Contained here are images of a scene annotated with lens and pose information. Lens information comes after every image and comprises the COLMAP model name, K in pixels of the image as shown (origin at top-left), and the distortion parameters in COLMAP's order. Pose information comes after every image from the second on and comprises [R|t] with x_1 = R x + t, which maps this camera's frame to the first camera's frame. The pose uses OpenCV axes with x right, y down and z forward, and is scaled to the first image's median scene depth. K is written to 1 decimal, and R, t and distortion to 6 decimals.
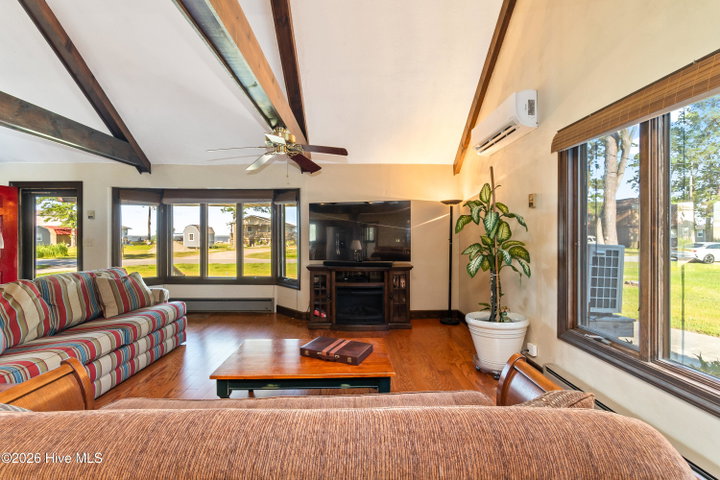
lens RADIAL K [[309.8, 0, 361.2], [0, 309.8, 242.4], [0, 0, 1]] dist [-0.003867, 0.000492]
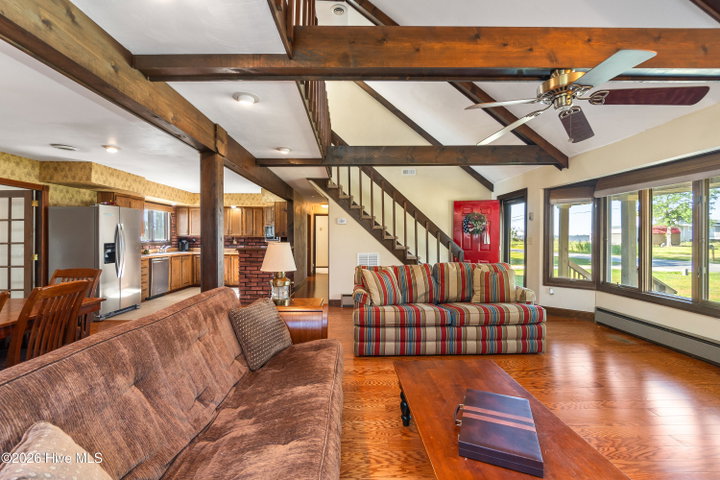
lens RADIAL K [[309.8, 0, 357.8], [0, 309.8, 236.5], [0, 0, 1]] dist [-0.003867, 0.000492]
pose [[-0.003379, 0.000370, -0.999994, 0.277944], [-0.016285, 0.999867, 0.000425, -0.005234], [0.999862, 0.016287, -0.003373, 0.395561]]
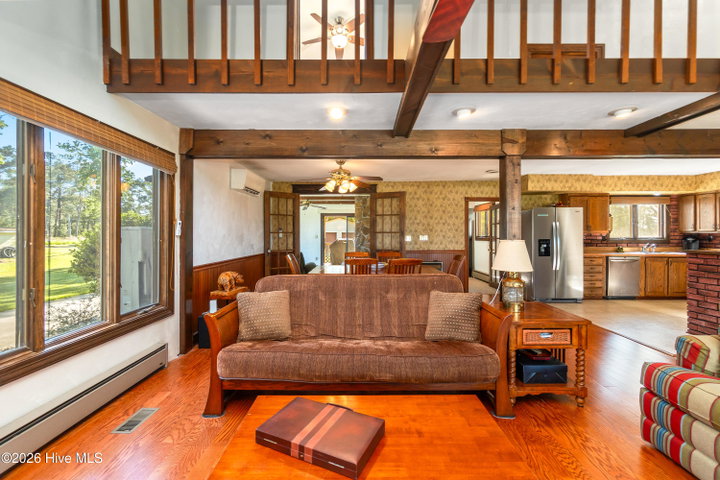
lens RADIAL K [[309.8, 0, 355.6], [0, 309.8, 235.4], [0, 0, 1]] dist [-0.003867, 0.000492]
pose [[-0.999368, 0.003876, 0.035324, -0.078208], [0.004547, 0.999810, 0.018945, -0.011175], [-0.035244, 0.019094, -0.999196, 0.829783]]
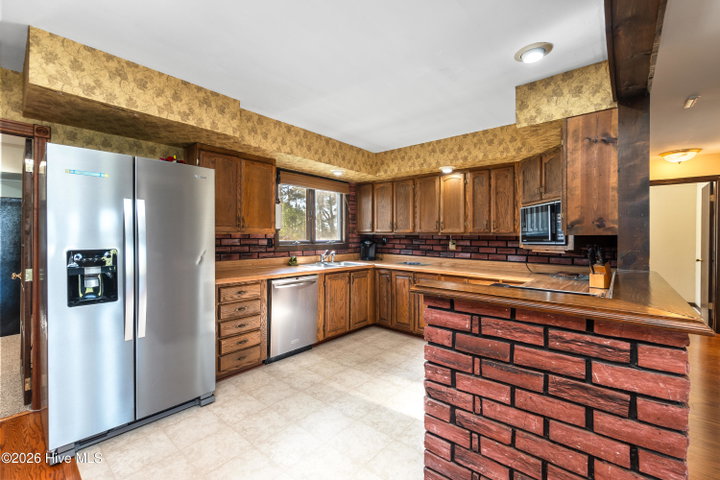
lens RADIAL K [[309.8, 0, 357.5], [0, 309.8, 236.4], [0, 0, 1]] dist [-0.003867, 0.000492]
pose [[-0.669748, 0.001684, -0.742587, -0.751377], [-0.013218, 0.999812, 0.014190, 0.004404], [0.742471, 0.019319, -0.669599, 0.043341]]
